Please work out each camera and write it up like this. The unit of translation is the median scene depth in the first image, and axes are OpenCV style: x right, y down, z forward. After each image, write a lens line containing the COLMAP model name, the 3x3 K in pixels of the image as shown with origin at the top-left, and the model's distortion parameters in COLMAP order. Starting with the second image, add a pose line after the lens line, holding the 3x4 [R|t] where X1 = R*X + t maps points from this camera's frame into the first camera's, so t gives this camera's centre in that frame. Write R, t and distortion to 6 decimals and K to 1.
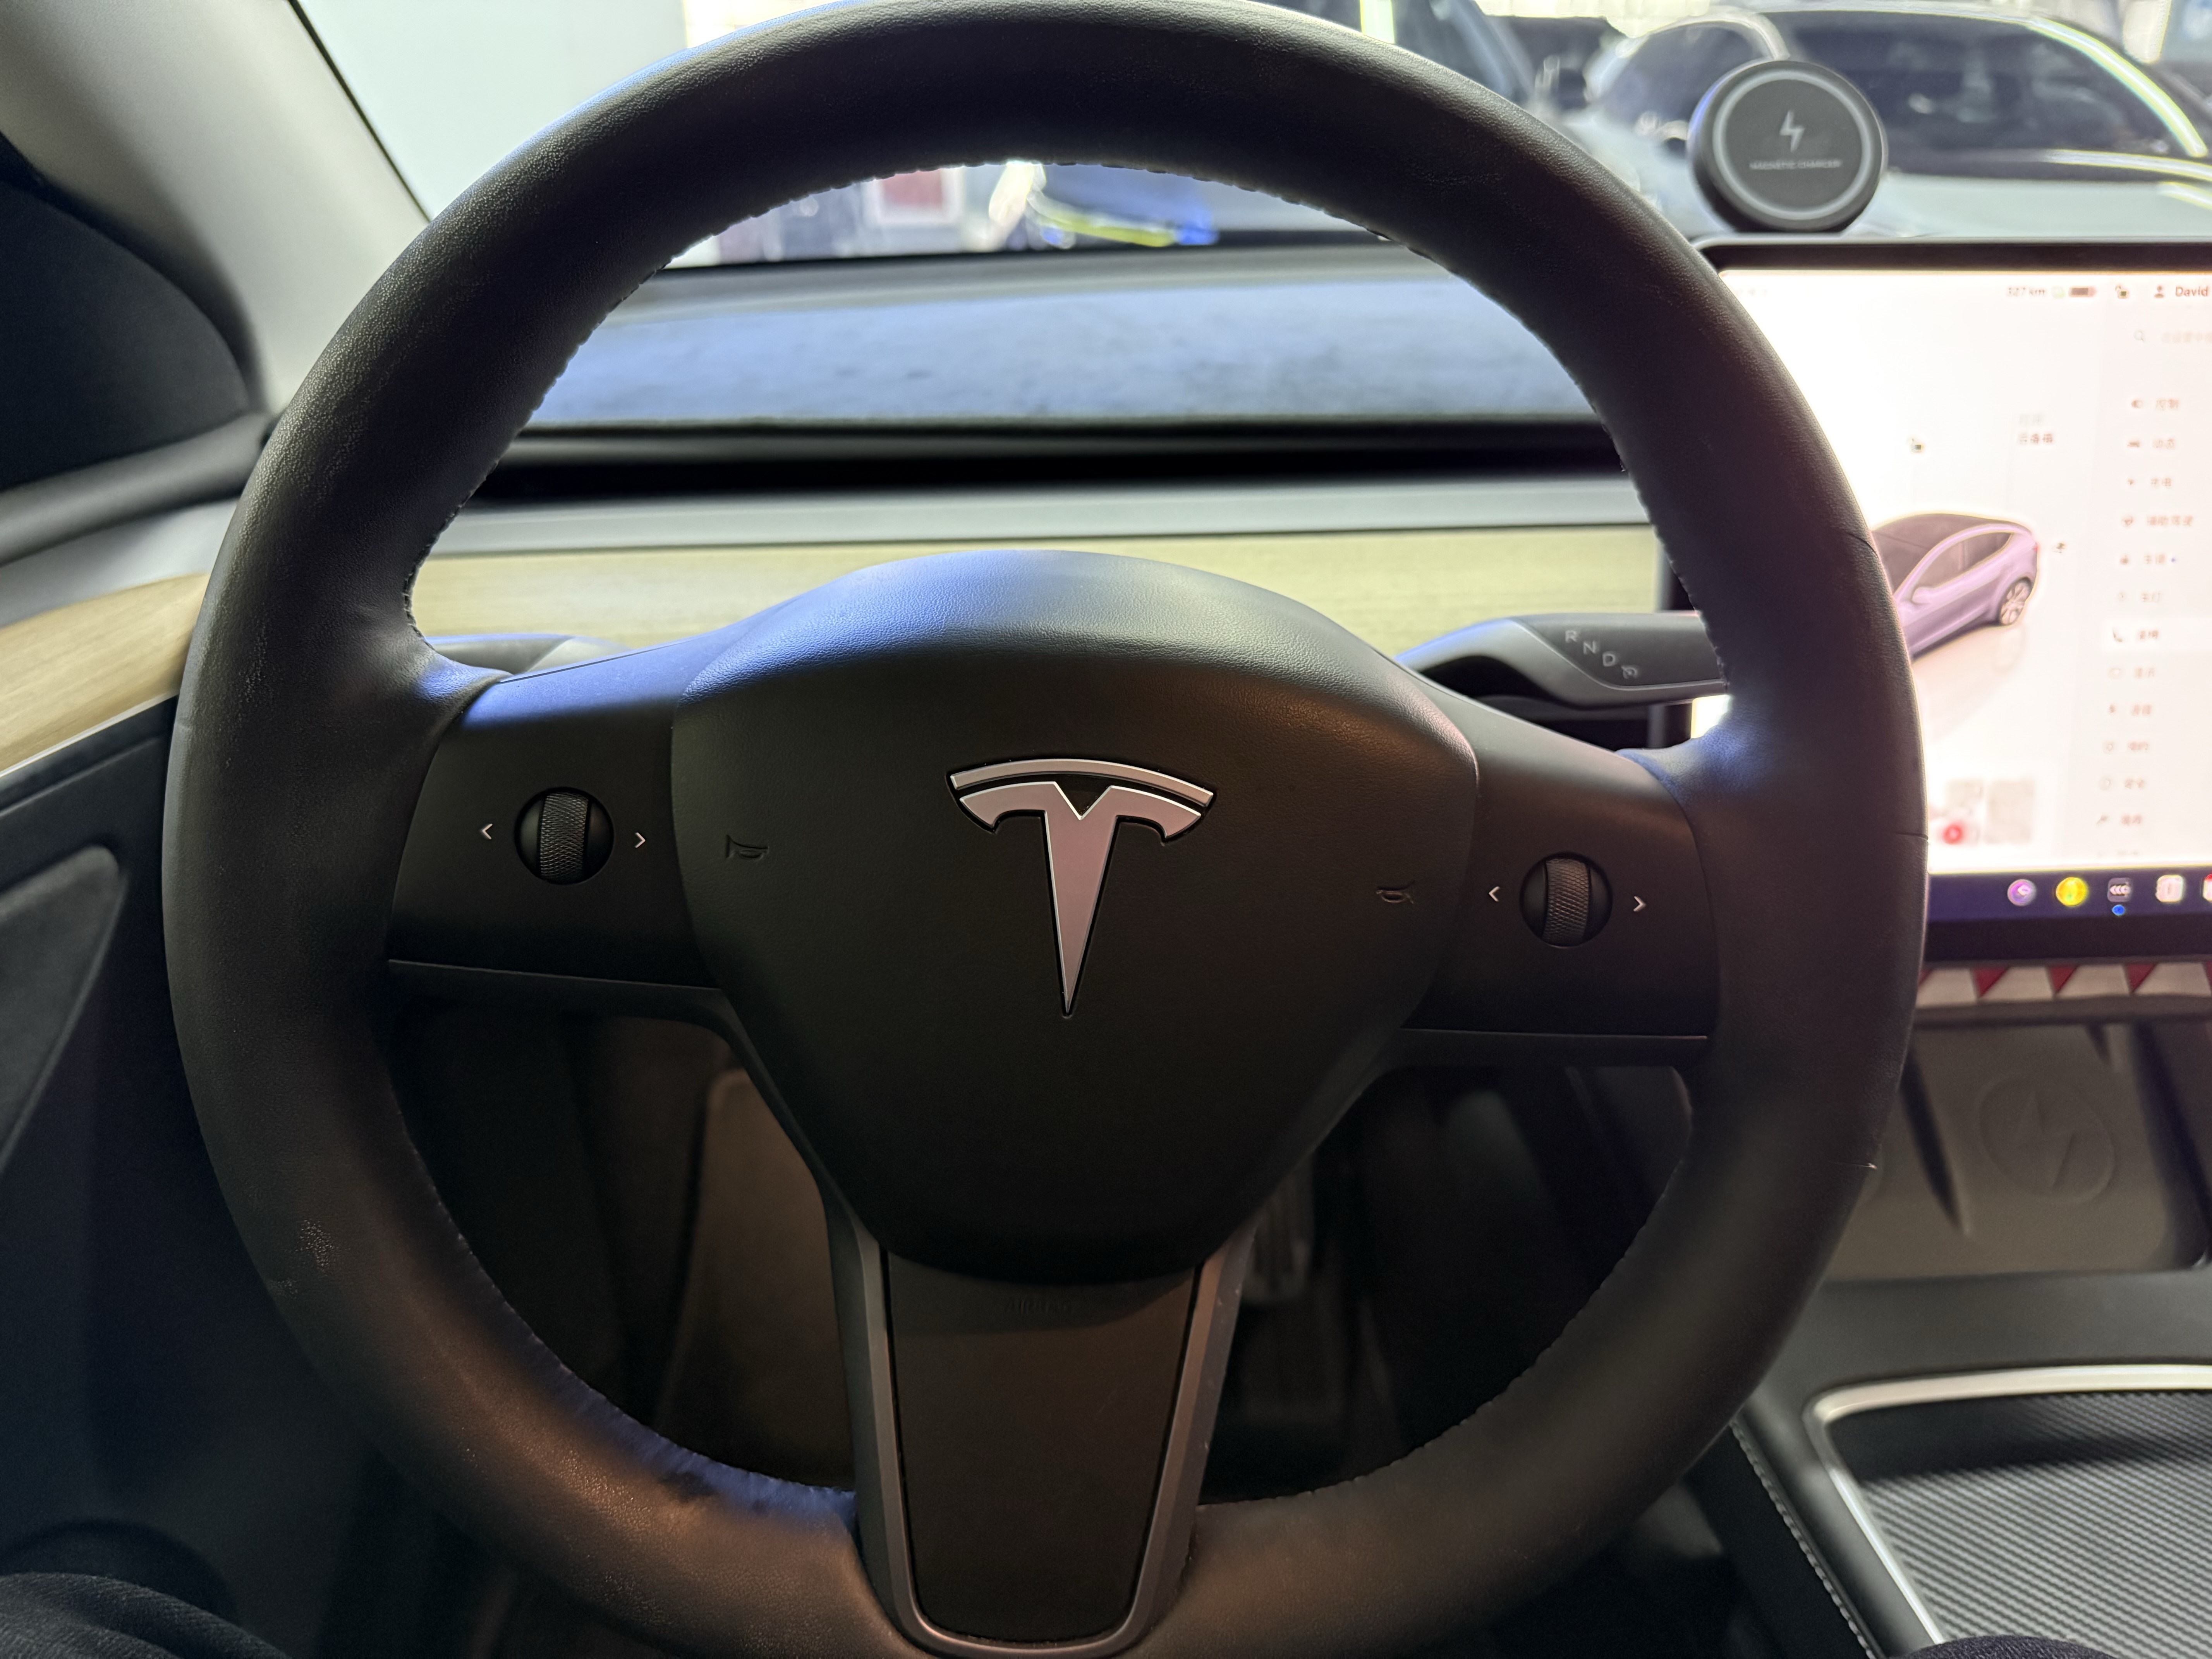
lens RADIAL K [[1579.0, 0, 1061.5], [0, 1579.0, 783.9], [0, 0, 1]] dist [0.010137, -0.036657]
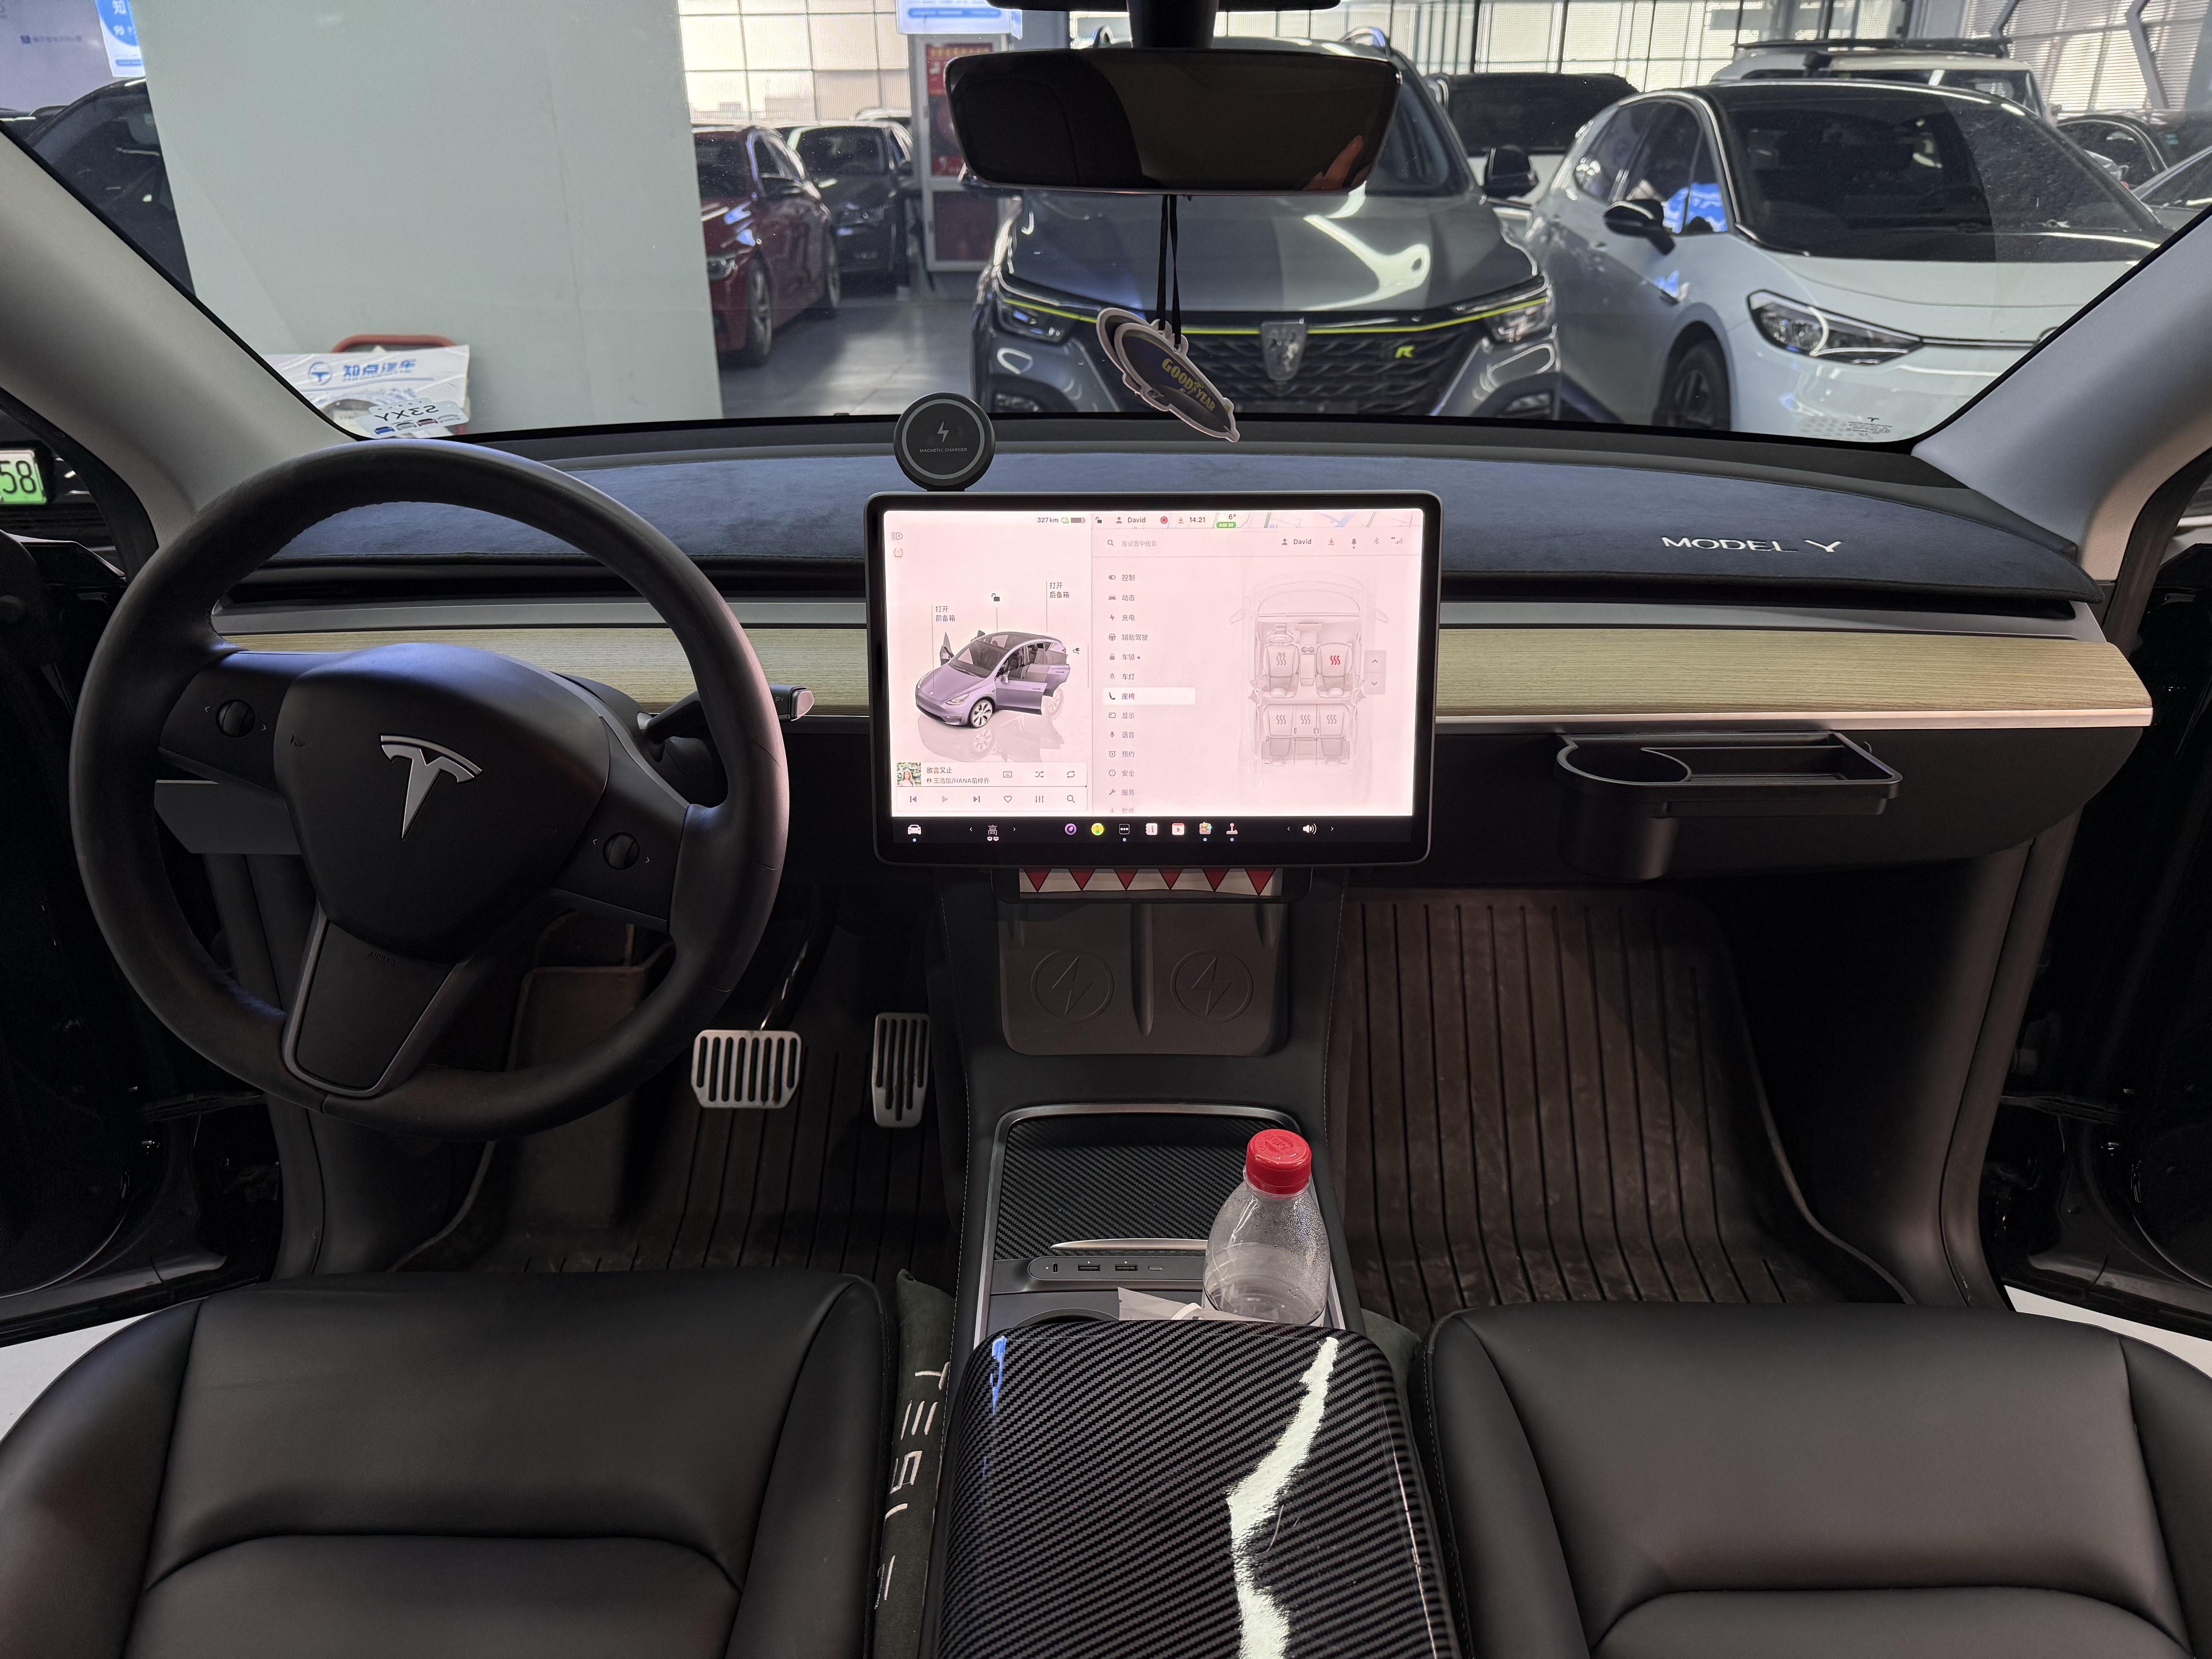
lens RADIAL K [[1579.0, 0, 1111.5], [0, 1579.0, 843.5], [0, 0, 1]] dist [0.010137, -0.036657]
pose [[0.999880, 0.015426, -0.001723, 0.684090], [-0.015387, 0.999669, 0.020625, 0.047643], [0.002040, -0.020596, 0.999786, -0.955217]]
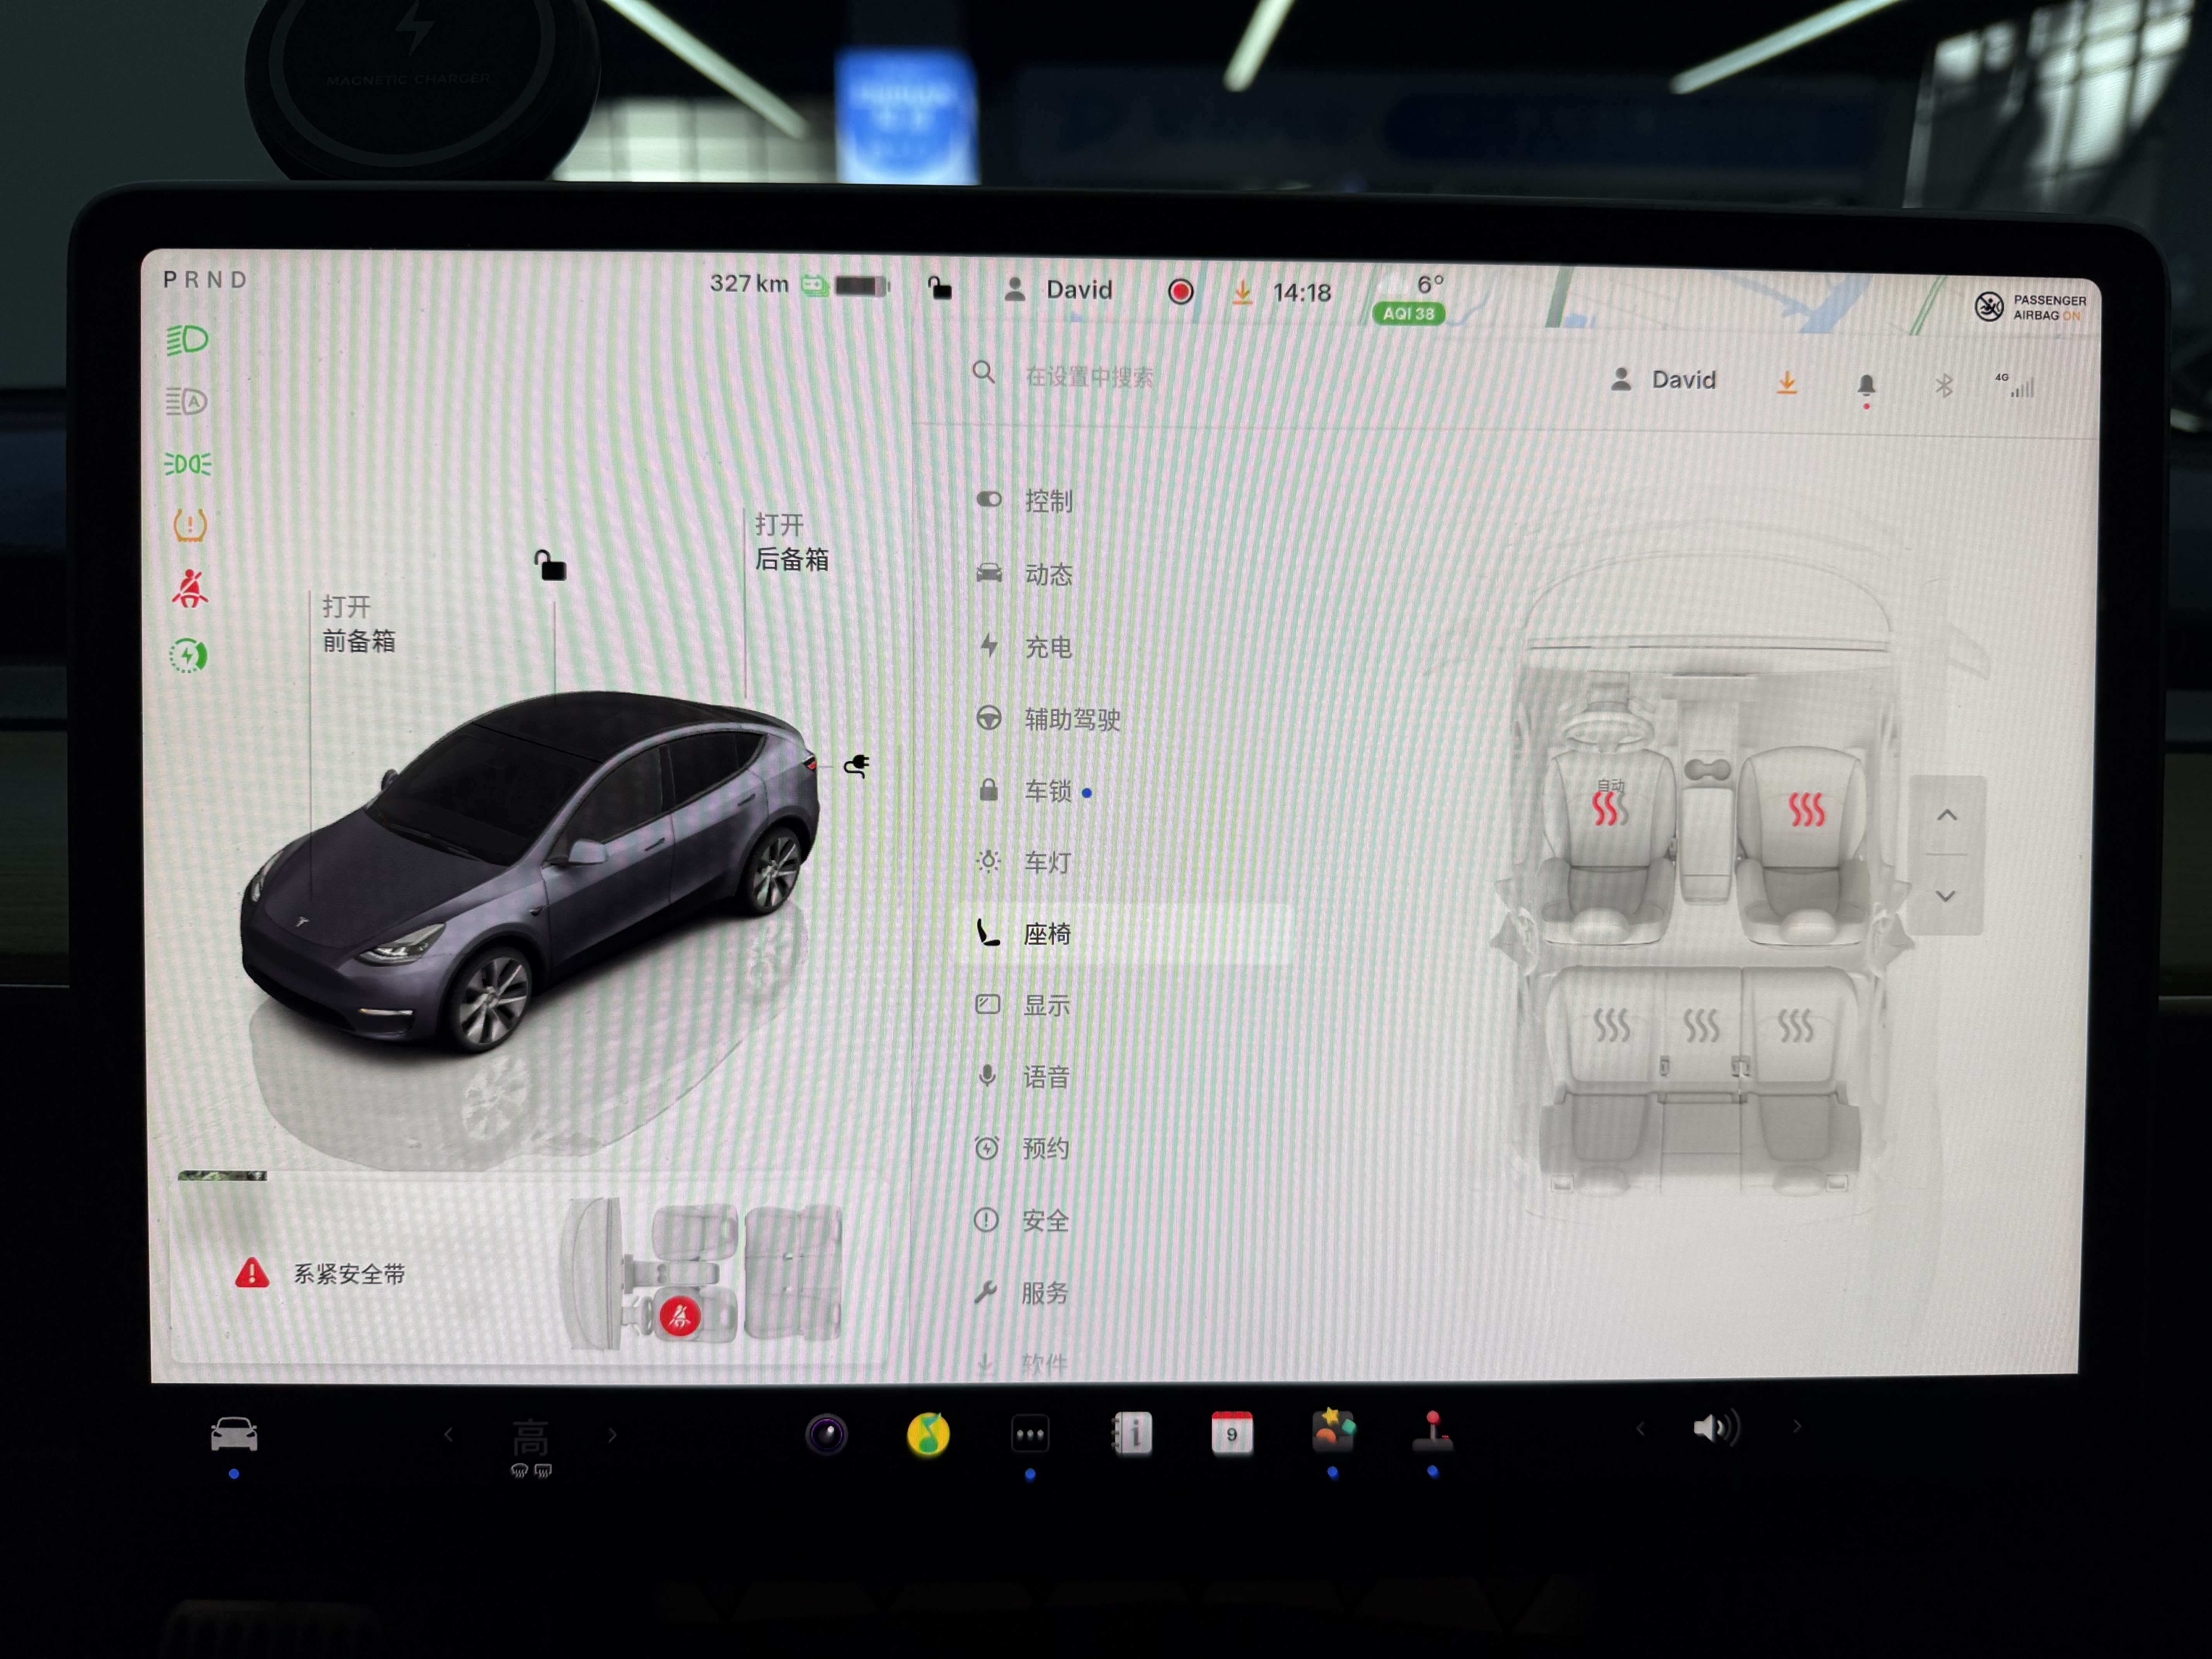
lens RADIAL K [[1579.0, 0, 1096.5], [0, 1579.0, 858.9], [0, 0, 1]] dist [0.010137, -0.036657]
pose [[0.999693, 0.020821, 0.013407, 0.707556], [-0.018910, 0.991386, -0.129604, -0.052674], [-0.015990, 0.129311, 0.991475, 0.482124]]
